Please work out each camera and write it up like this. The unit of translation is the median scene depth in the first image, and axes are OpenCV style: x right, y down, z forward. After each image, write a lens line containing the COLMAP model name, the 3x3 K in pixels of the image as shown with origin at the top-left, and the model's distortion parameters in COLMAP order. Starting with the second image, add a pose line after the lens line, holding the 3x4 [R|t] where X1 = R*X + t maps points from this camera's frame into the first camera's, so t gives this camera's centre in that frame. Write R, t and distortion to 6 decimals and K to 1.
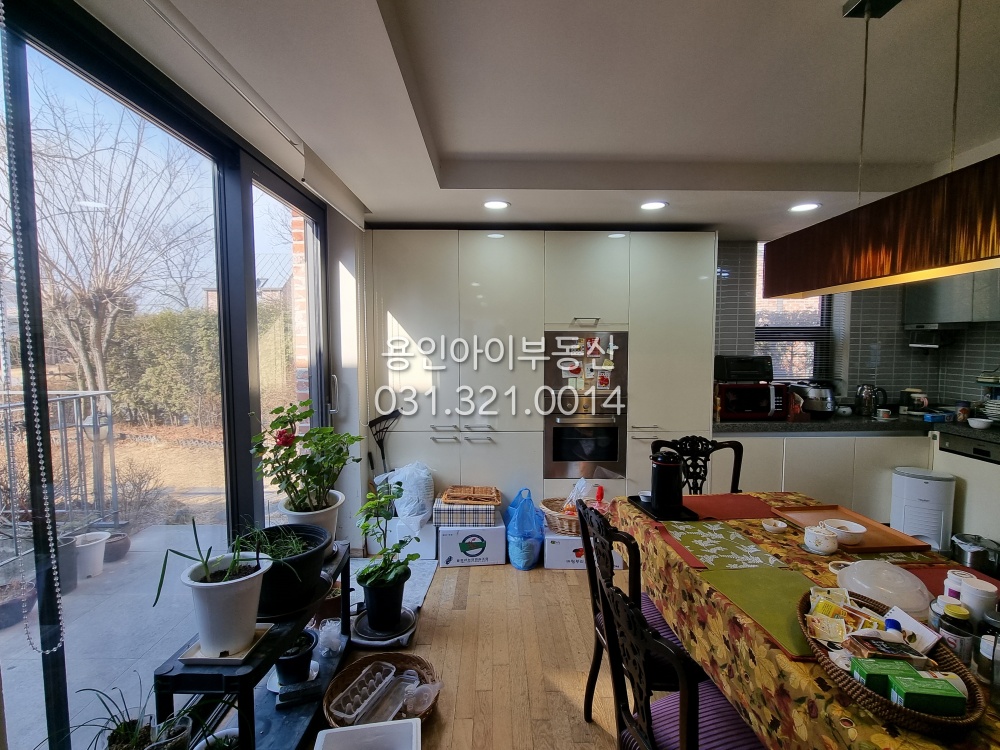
lens RADIAL K [[478.2, 0, 504.7], [0, 478.2, 371.6], [0, 0, 1]] dist [-0.001234, -0.000906]
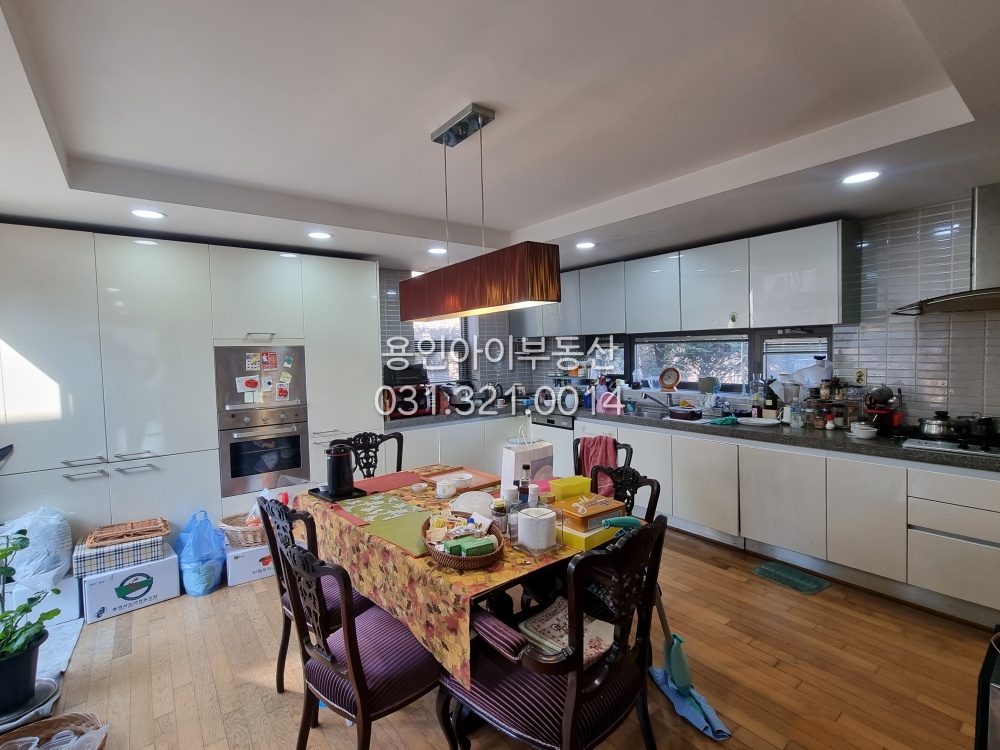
lens RADIAL K [[478.2, 0, 504.7], [0, 478.2, 371.6], [0, 0, 1]] dist [-0.001234, -0.000906]
pose [[0.807260, -0.044218, 0.588537, -0.019451], [0.059584, 0.998201, -0.006731, 0.011490], [-0.587181, 0.040501, 0.808442, -0.175087]]
